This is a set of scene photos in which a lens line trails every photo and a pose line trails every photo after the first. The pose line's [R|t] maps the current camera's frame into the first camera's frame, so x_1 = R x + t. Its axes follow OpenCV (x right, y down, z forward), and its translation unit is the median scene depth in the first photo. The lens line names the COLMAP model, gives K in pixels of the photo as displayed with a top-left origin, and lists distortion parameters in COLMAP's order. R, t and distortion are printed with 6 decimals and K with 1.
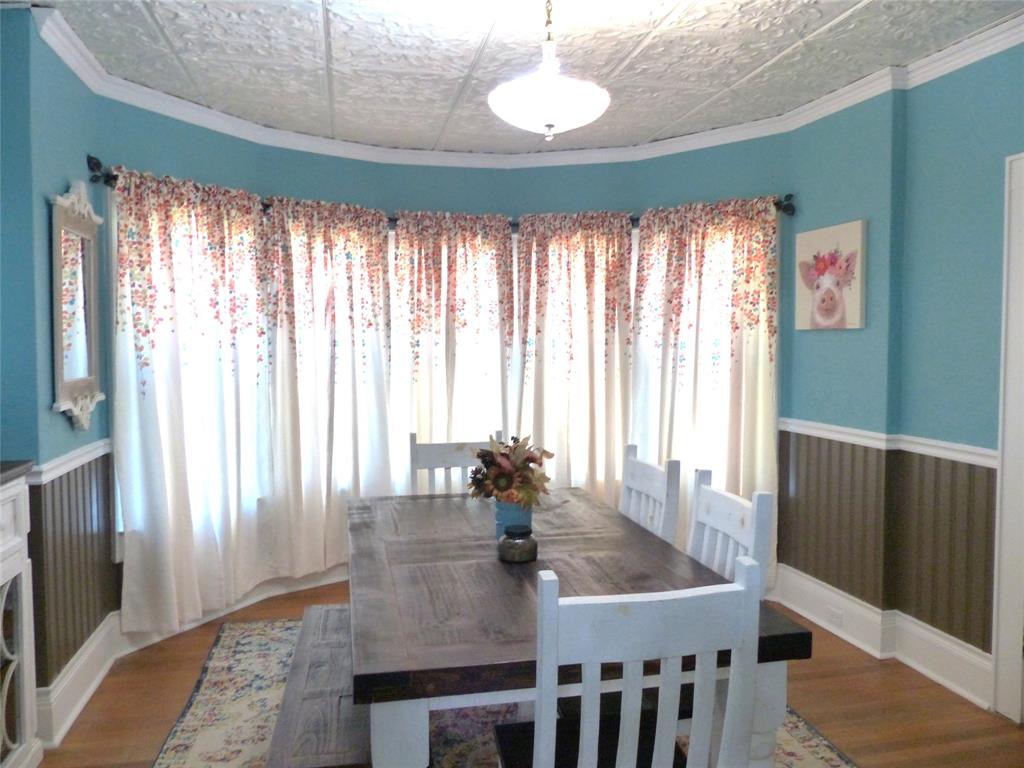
lens RADIAL K [[789.5, 0, 512.0], [0, 789.5, 384.0], [0, 0, 1]] dist [0.002240, 0.000121]
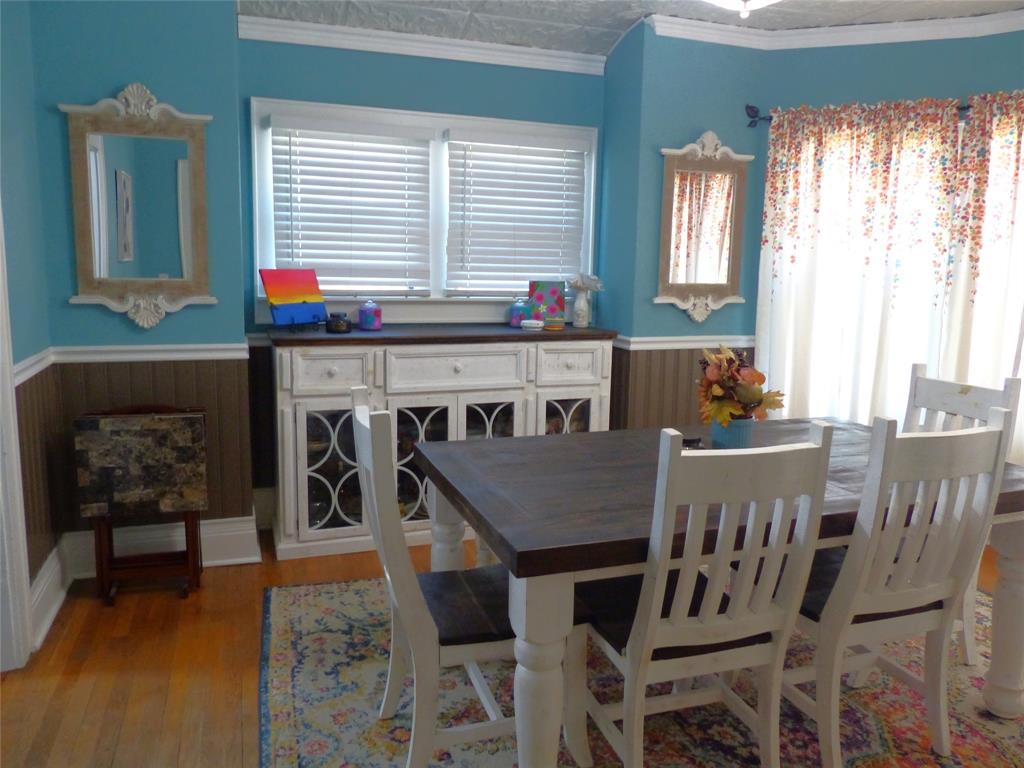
lens RADIAL K [[789.5, 0, 512.0], [0, 789.5, 384.0], [0, 0, 1]] dist [0.002240, 0.000121]
pose [[0.130551, 0.153169, -0.979539, 0.604567], [-0.075719, 0.986649, 0.144189, -0.005720], [0.988546, 0.055346, 0.140405, 0.411364]]
